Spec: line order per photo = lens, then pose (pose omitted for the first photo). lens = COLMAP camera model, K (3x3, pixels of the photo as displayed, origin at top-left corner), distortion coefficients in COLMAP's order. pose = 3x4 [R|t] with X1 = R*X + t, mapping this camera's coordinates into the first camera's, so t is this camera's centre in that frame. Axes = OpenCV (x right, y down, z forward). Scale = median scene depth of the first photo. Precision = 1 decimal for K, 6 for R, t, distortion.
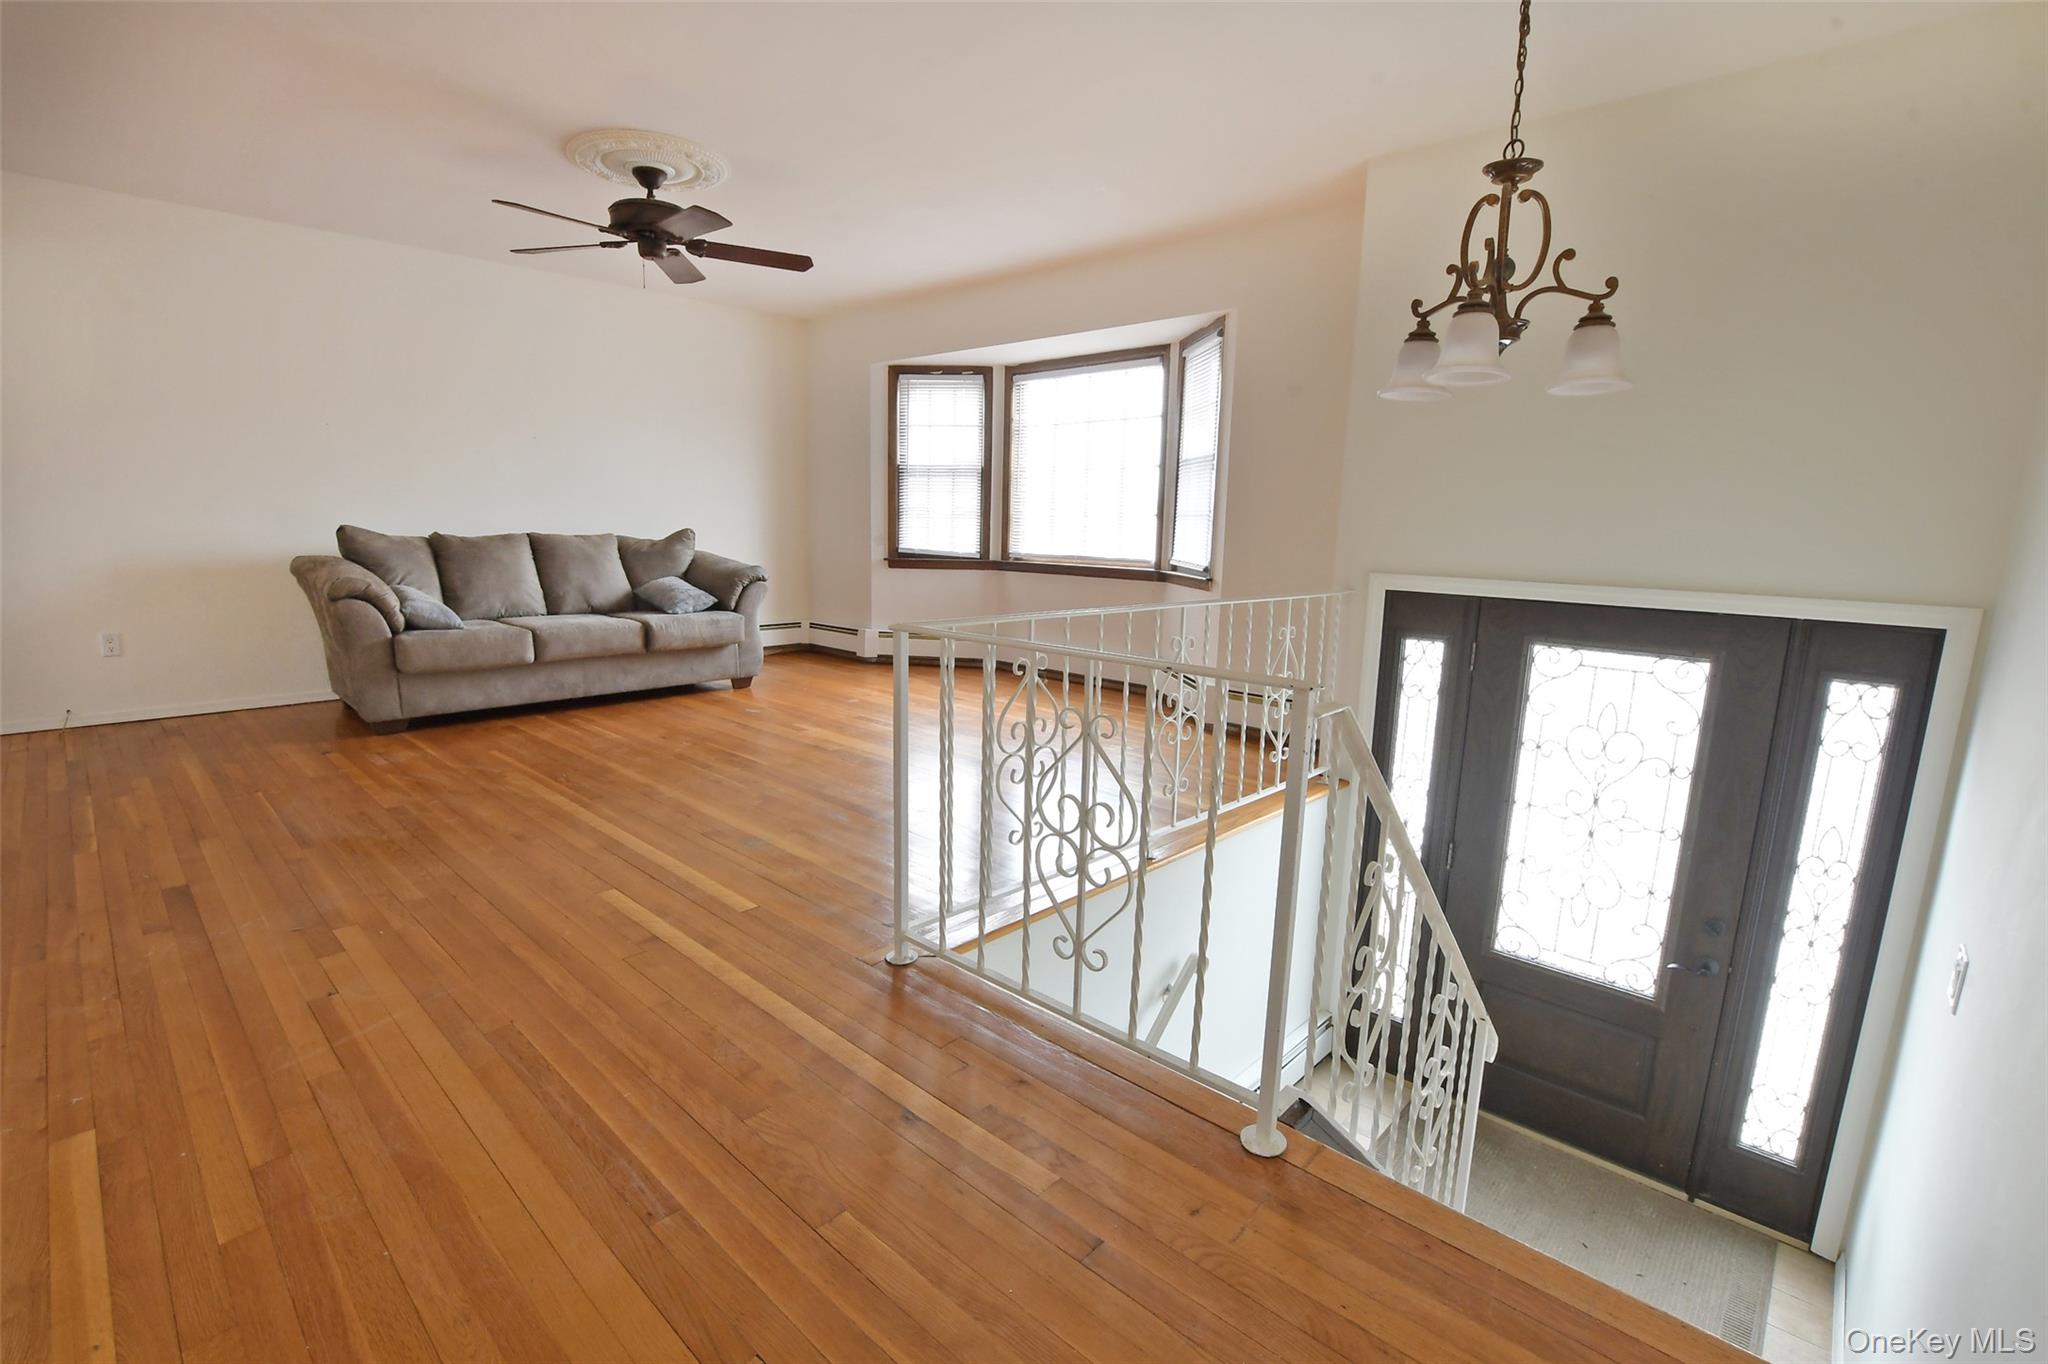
lens RADIAL K [[928.2, 0, 1012.0], [0, 928.2, 692.2], [0, 0, 1]] dist [-0.044186, 0.012330]
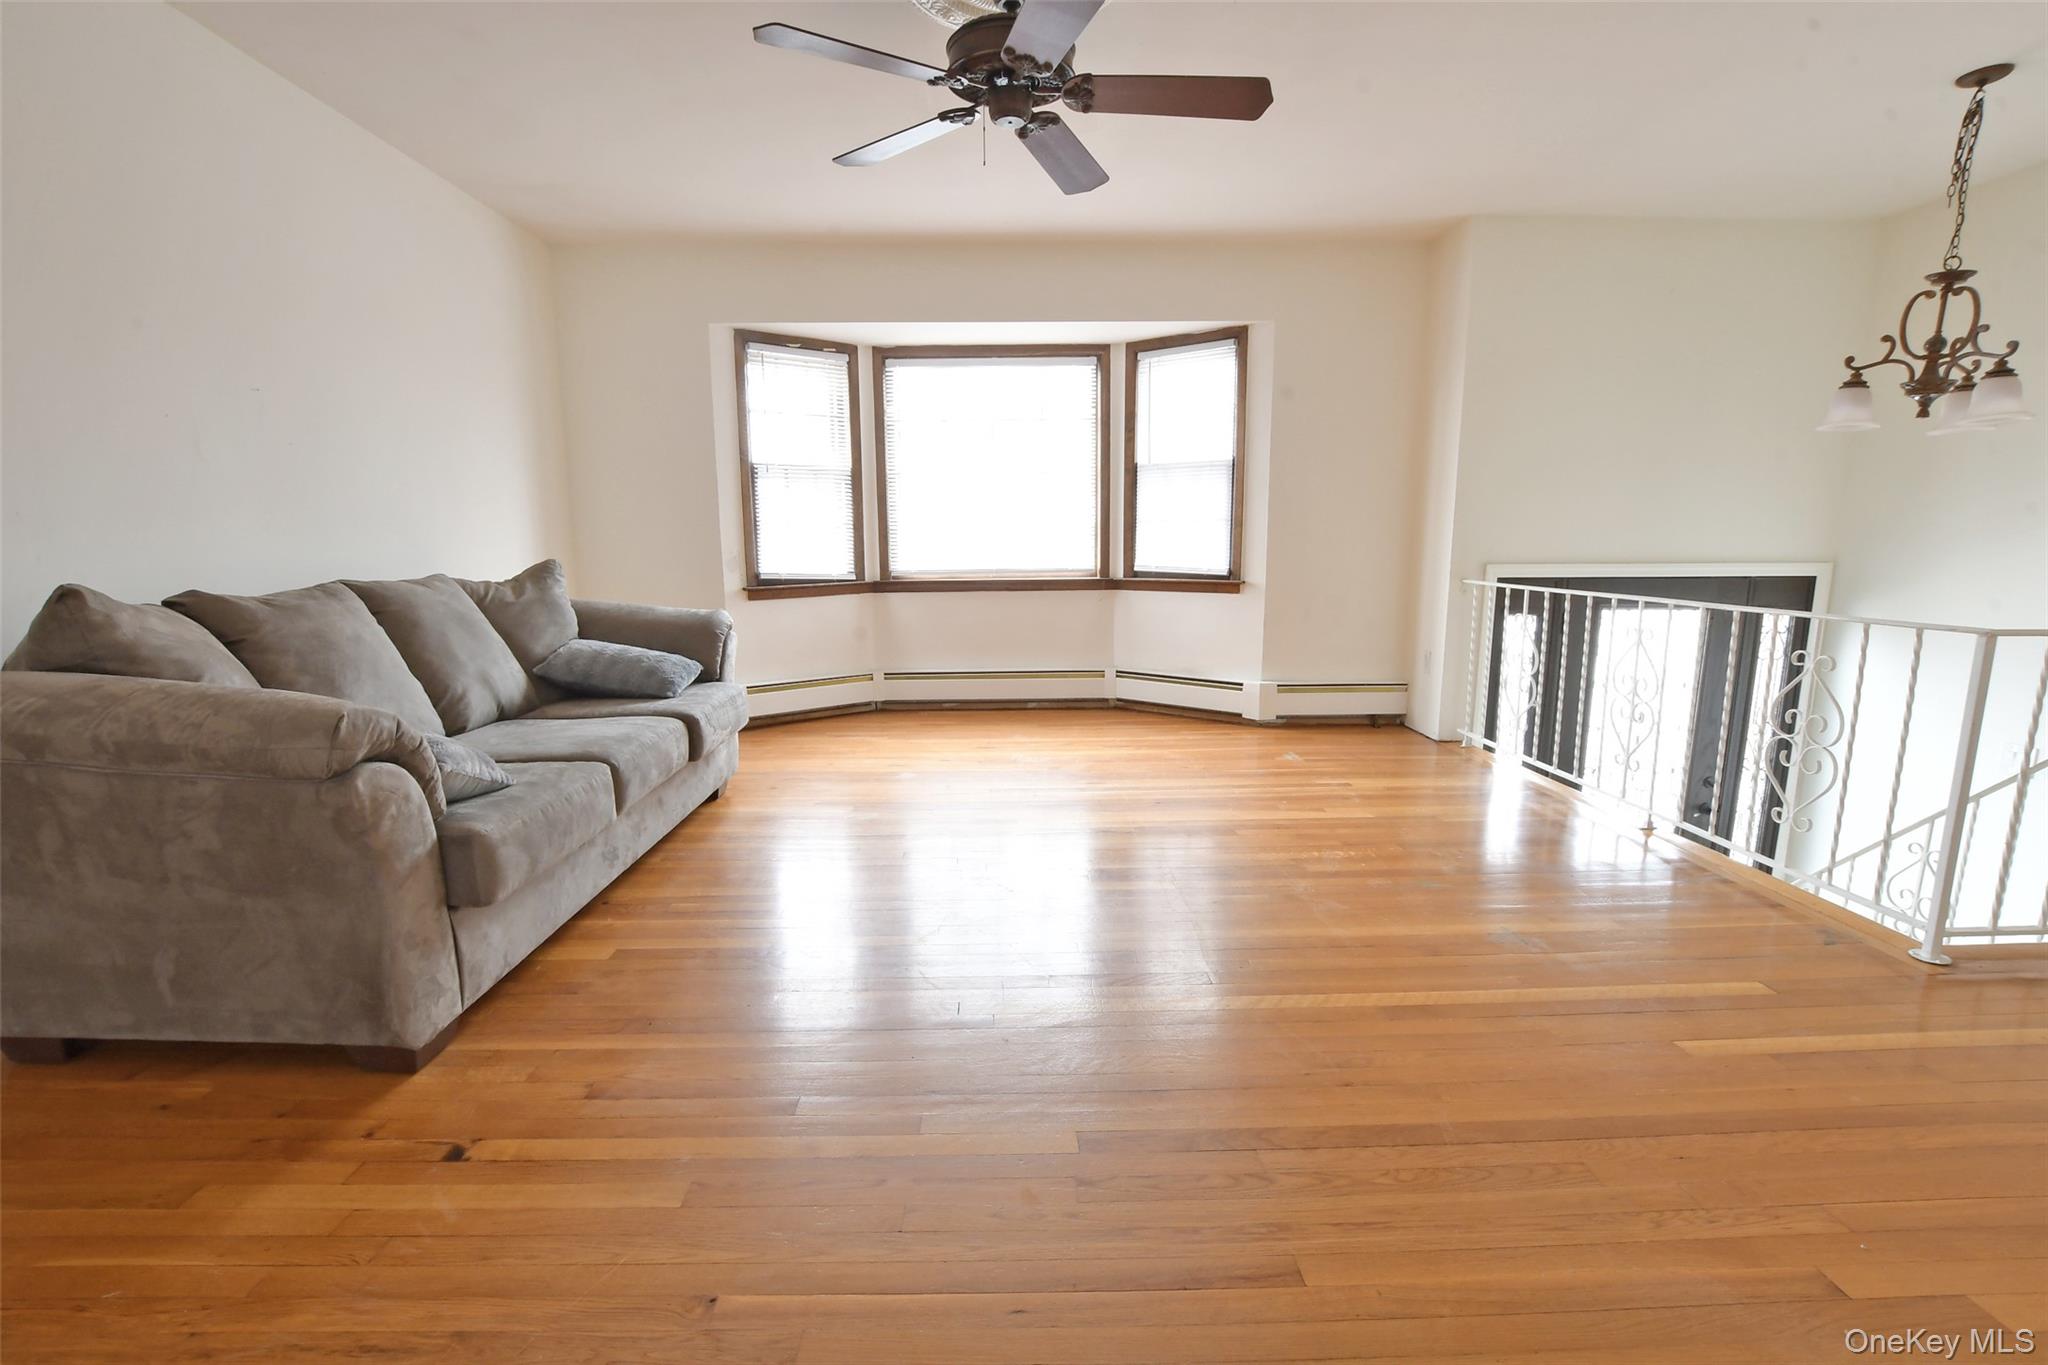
lens RADIAL K [[906.6, 0, 1009.8], [0, 906.6, 690.4], [0, 0, 1]] dist [-0.041401, 0.010520]
pose [[0.714887, -0.147892, 0.683421, -0.883691], [0.150573, 0.987007, 0.056083, -0.128106], [-0.682836, 0.062812, 0.727867, 0.590975]]
